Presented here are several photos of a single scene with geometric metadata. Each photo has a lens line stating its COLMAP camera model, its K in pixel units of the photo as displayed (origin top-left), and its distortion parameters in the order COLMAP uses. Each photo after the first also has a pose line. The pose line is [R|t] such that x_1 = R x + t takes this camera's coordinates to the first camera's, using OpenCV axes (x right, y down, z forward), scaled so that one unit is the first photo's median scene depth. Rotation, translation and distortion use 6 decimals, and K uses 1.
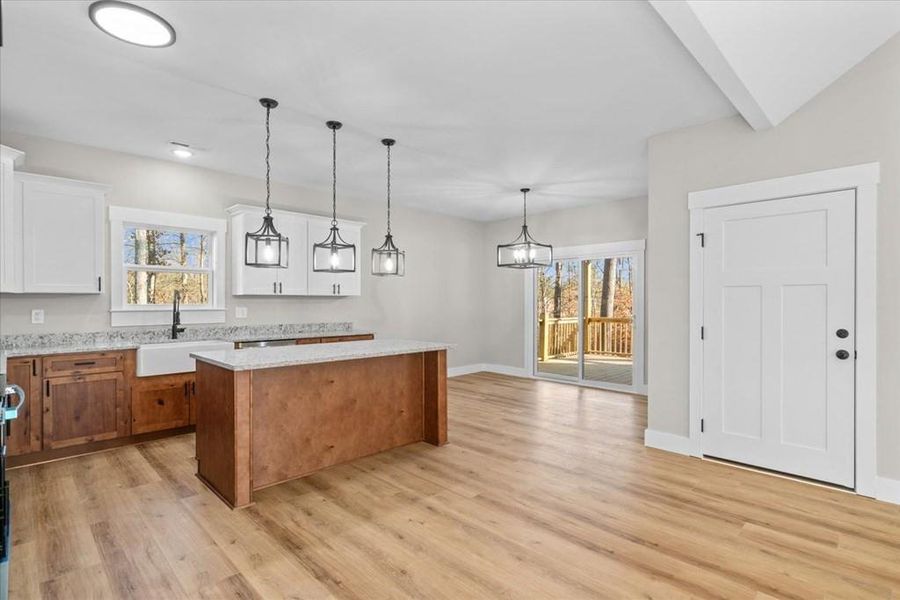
lens RADIAL K [[441.8, 0, 450.0], [0, 441.8, 300.0], [0, 0, 1]] dist [0.000192, 0.000046]
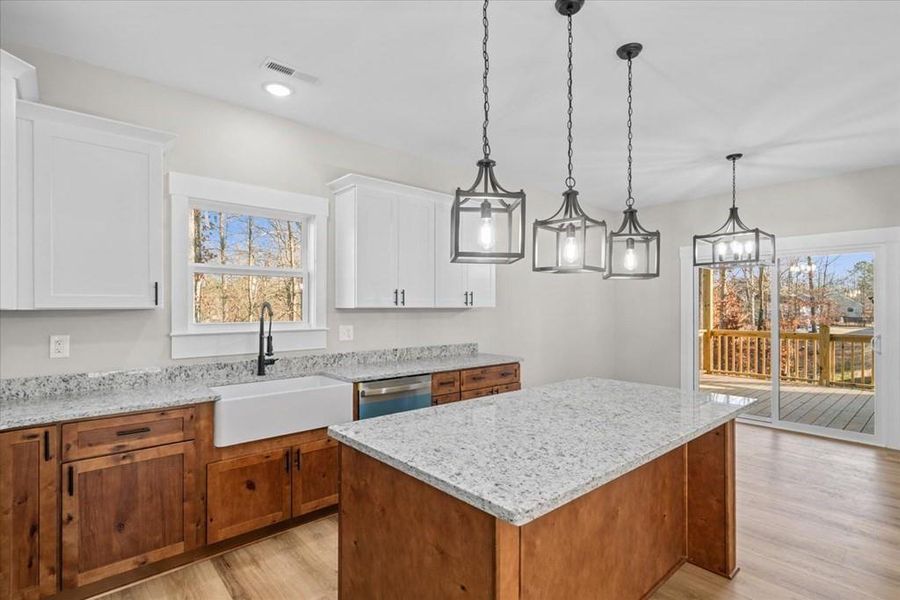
lens RADIAL K [[440.8, 0, 451.7], [0, 440.8, 303.2], [0, 0, 1]] dist [0.001726, 0.000344]
pose [[0.998386, -0.000116, -0.056791, -0.351134], [-0.000146, 0.999989, -0.004618, -0.020194], [0.056791, 0.004619, 0.998375, 0.414771]]
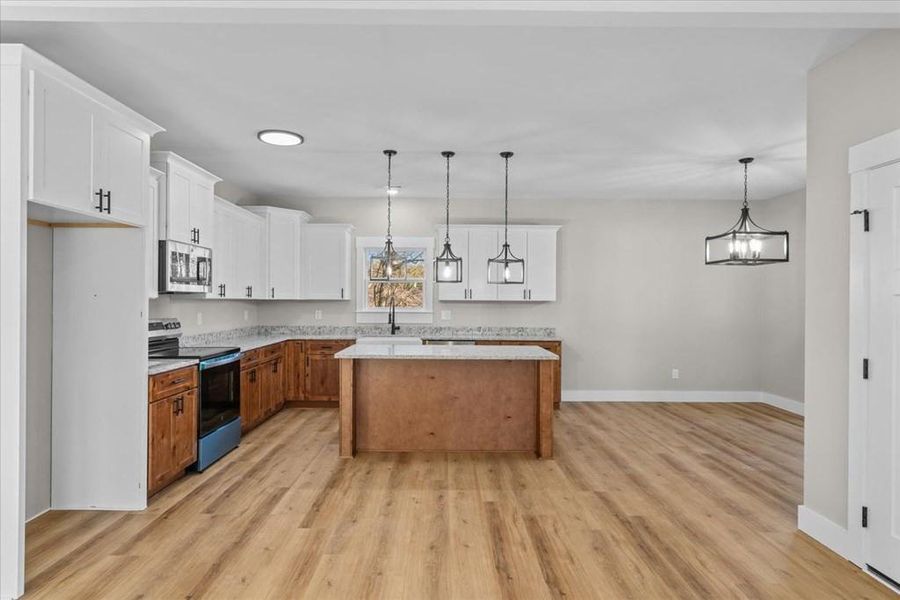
lens RADIAL K [[499.6, 0, 450.0], [0, 499.6, 300.0], [0, 0, 1]] dist [-0.000836, 0.000235]
pose [[0.717728, 0.005687, -0.696301, 0.597824], [-0.004598, 0.999984, 0.003429, -0.021456], [0.696309, 0.000741, 0.717742, 0.076706]]
